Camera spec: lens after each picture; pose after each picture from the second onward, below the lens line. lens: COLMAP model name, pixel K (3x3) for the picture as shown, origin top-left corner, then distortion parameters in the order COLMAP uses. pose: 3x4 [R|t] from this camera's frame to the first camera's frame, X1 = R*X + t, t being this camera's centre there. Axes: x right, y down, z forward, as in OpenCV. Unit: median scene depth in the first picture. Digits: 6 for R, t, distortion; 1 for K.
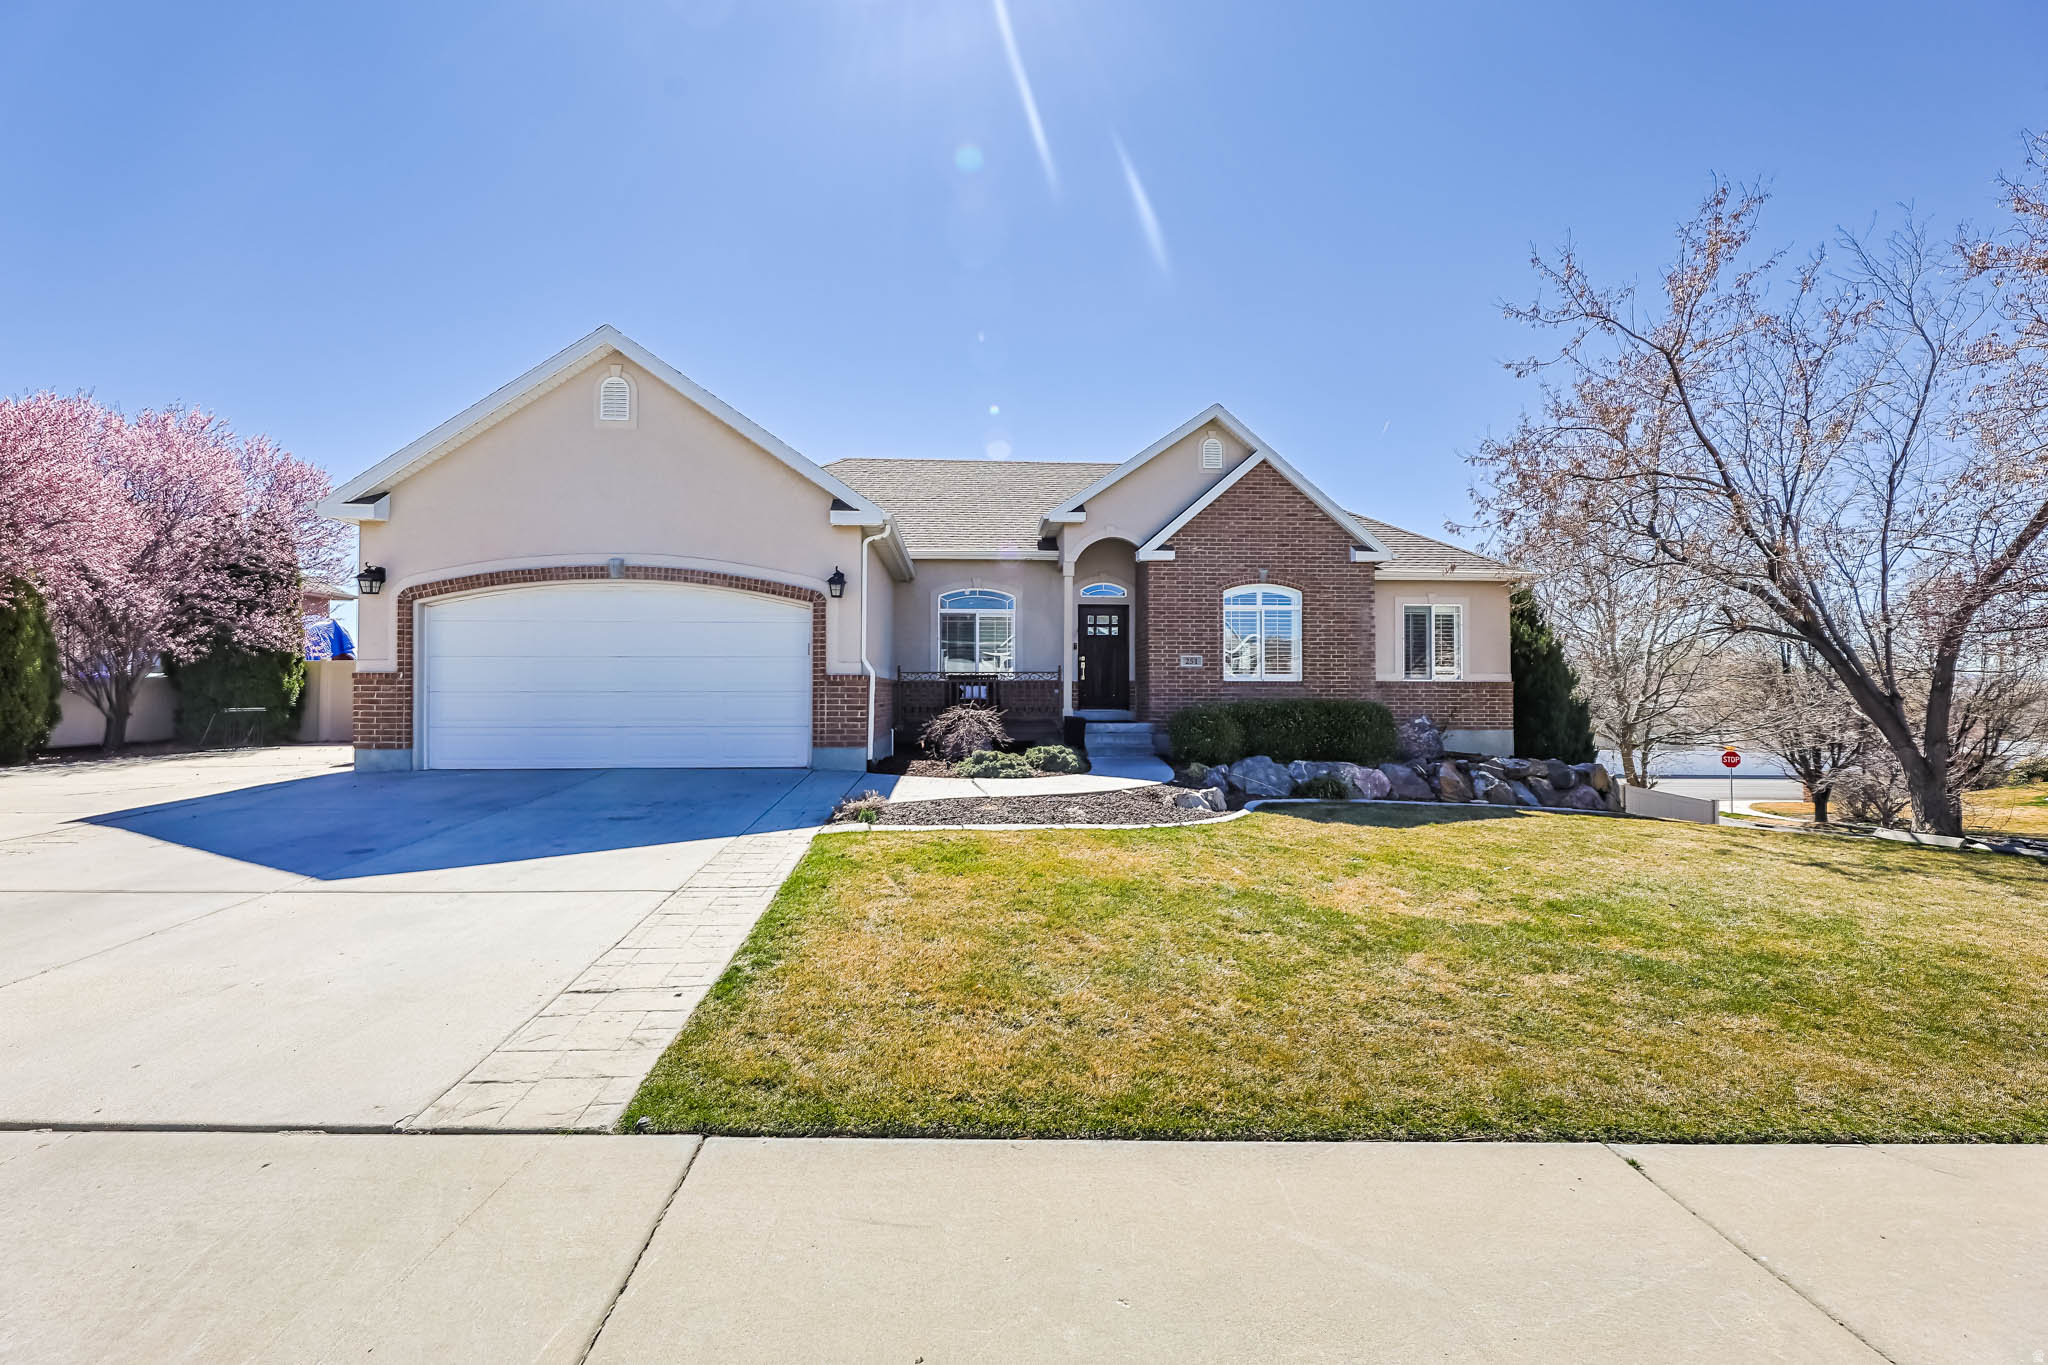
lens RADIAL K [[875.4, 0, 1038.1], [0, 875.4, 676.3], [0, 0, 1]] dist [-0.006793, -0.000805]
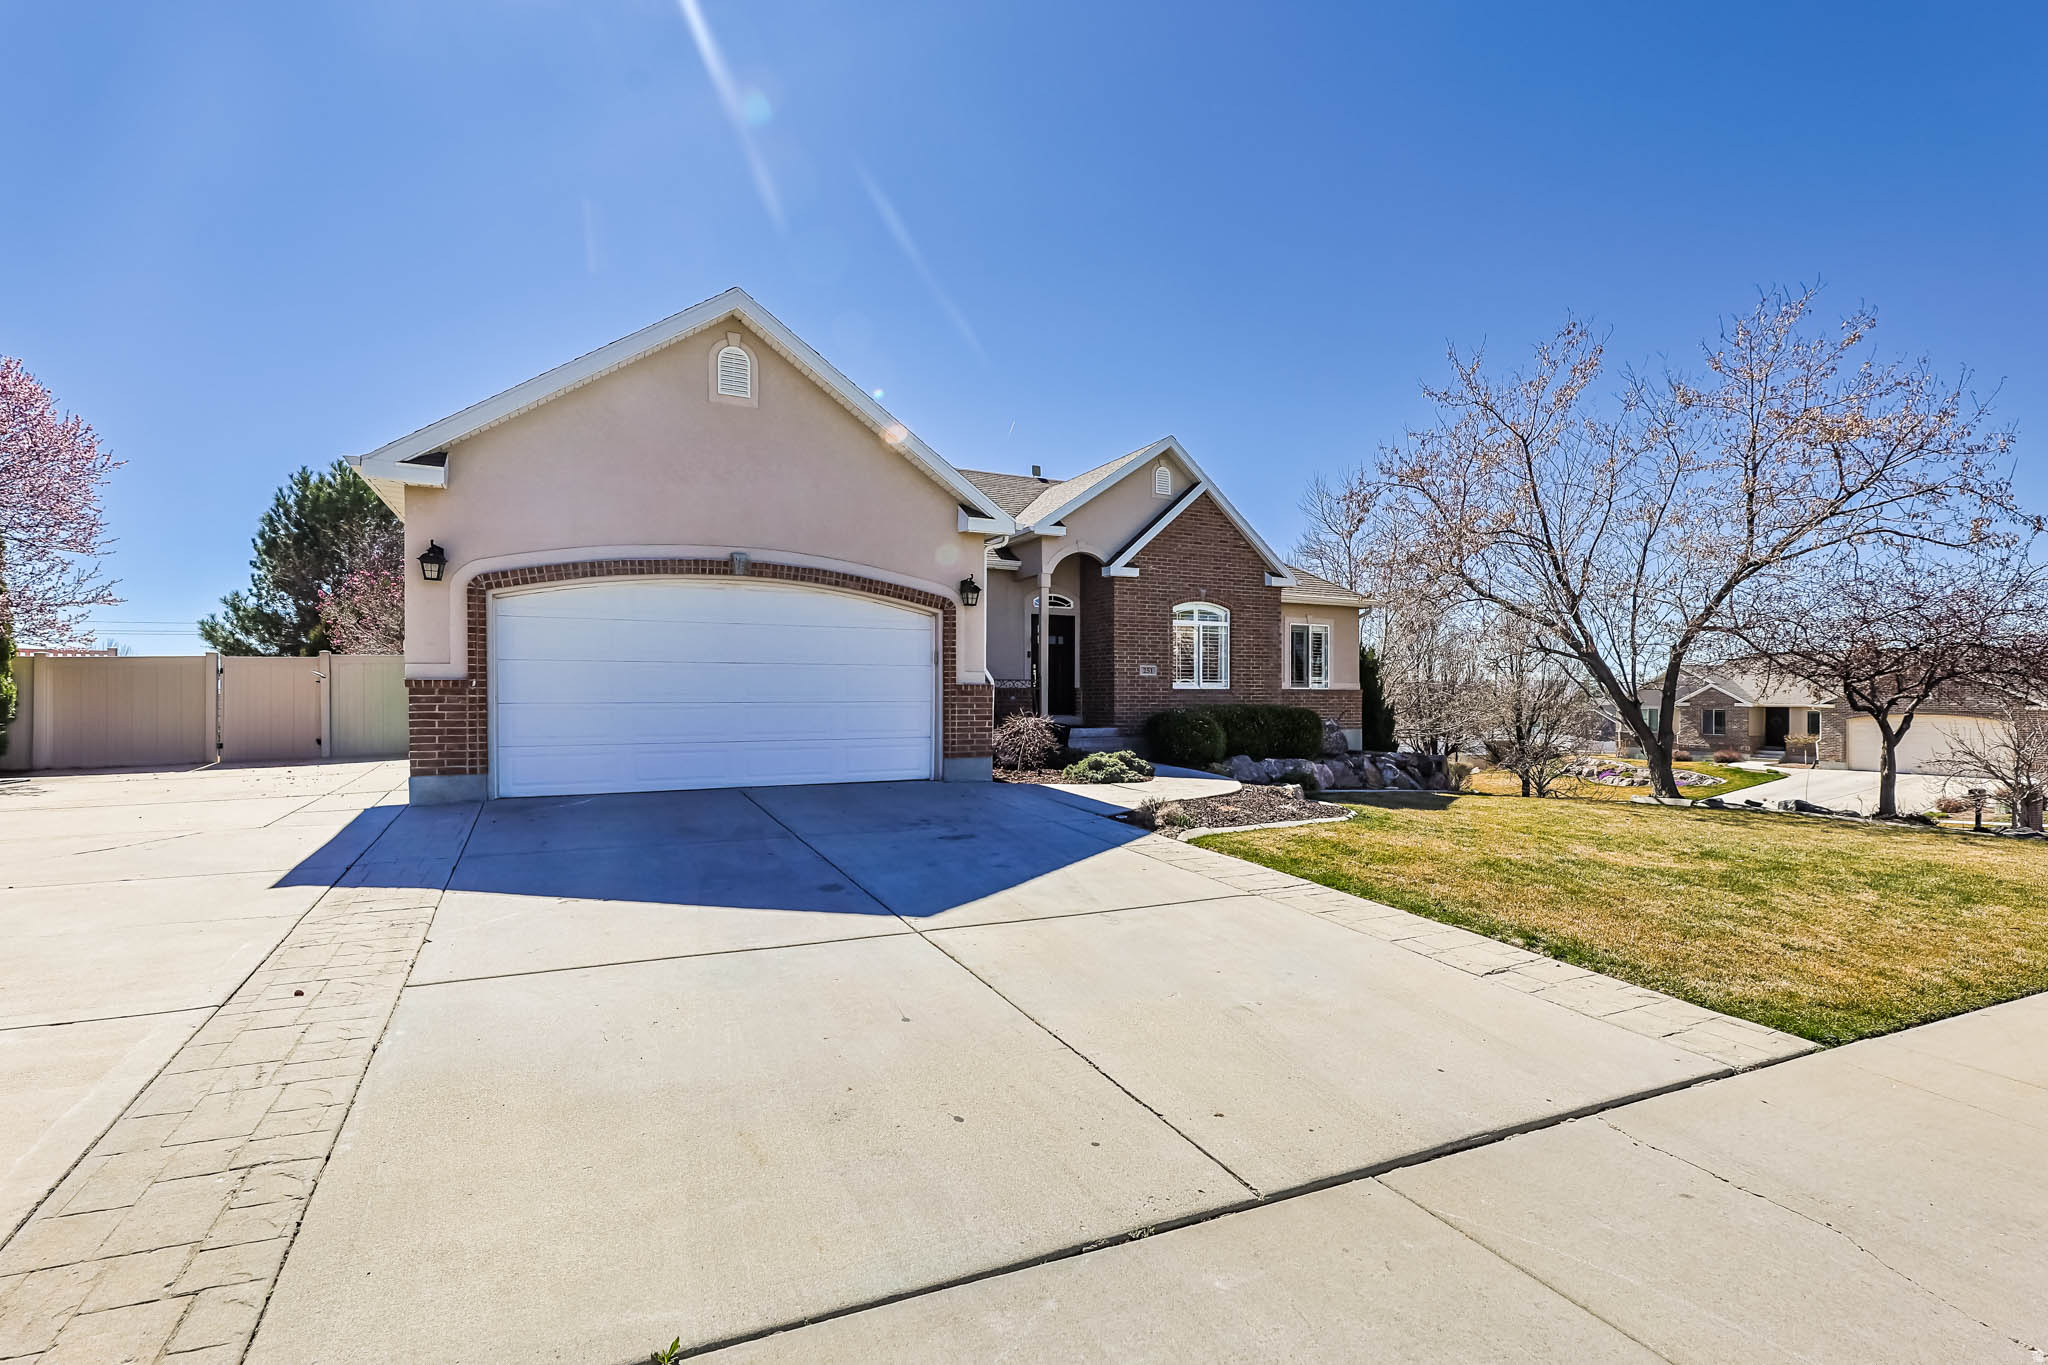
lens RADIAL K [[875.4, 0, 1022.6], [0, 875.4, 690.8], [0, 0, 1]] dist [-0.006793, -0.000805]
pose [[0.928437, 0.001520, 0.371487, -0.418910], [-0.006901, 0.999890, 0.013156, -0.005908], [-0.371426, -0.014778, 0.928345, 0.047317]]
